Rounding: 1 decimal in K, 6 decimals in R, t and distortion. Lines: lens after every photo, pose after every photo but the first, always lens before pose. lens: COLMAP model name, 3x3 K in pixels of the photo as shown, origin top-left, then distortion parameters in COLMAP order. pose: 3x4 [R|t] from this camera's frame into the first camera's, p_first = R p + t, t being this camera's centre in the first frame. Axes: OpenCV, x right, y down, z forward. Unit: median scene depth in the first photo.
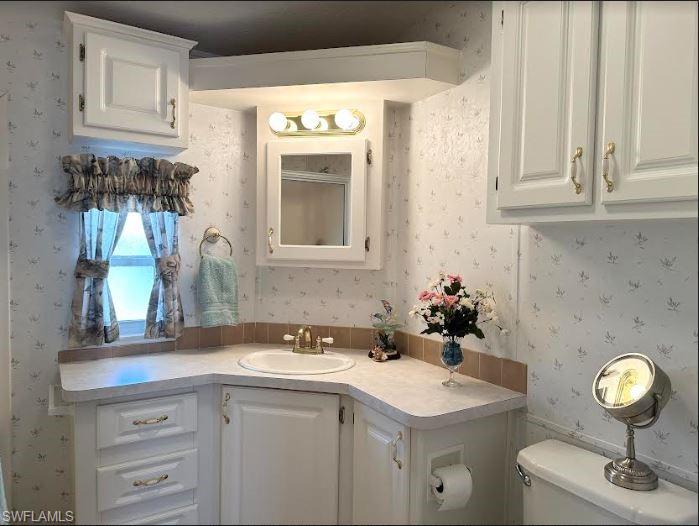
lens RADIAL K [[485.5, 0, 351.2], [0, 485.5, 258.7], [0, 0, 1]] dist [0.052090, -0.076570]
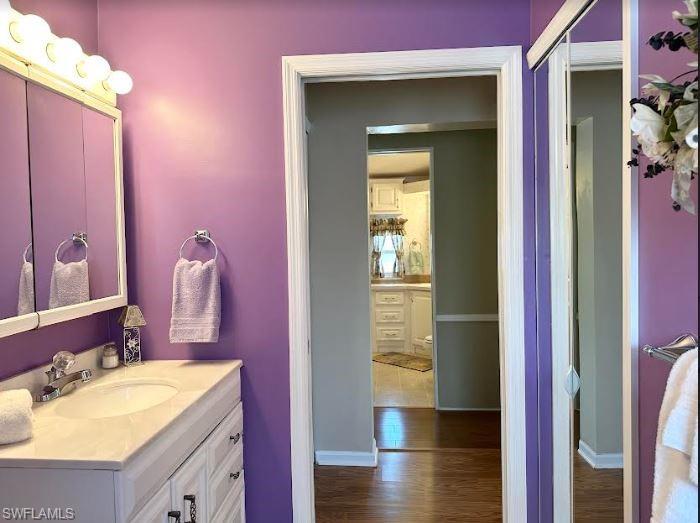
lens RADIAL K [[490.2, 0, 353.5], [0, 490.2, 258.6], [0, 0, 1]] dist [0.003636, -0.001719]
pose [[0.815913, -0.017194, -0.577920, 1.146006], [0.014515, 0.999852, -0.009253, 0.072978], [0.577993, -0.000839, 0.816041, -1.623008]]
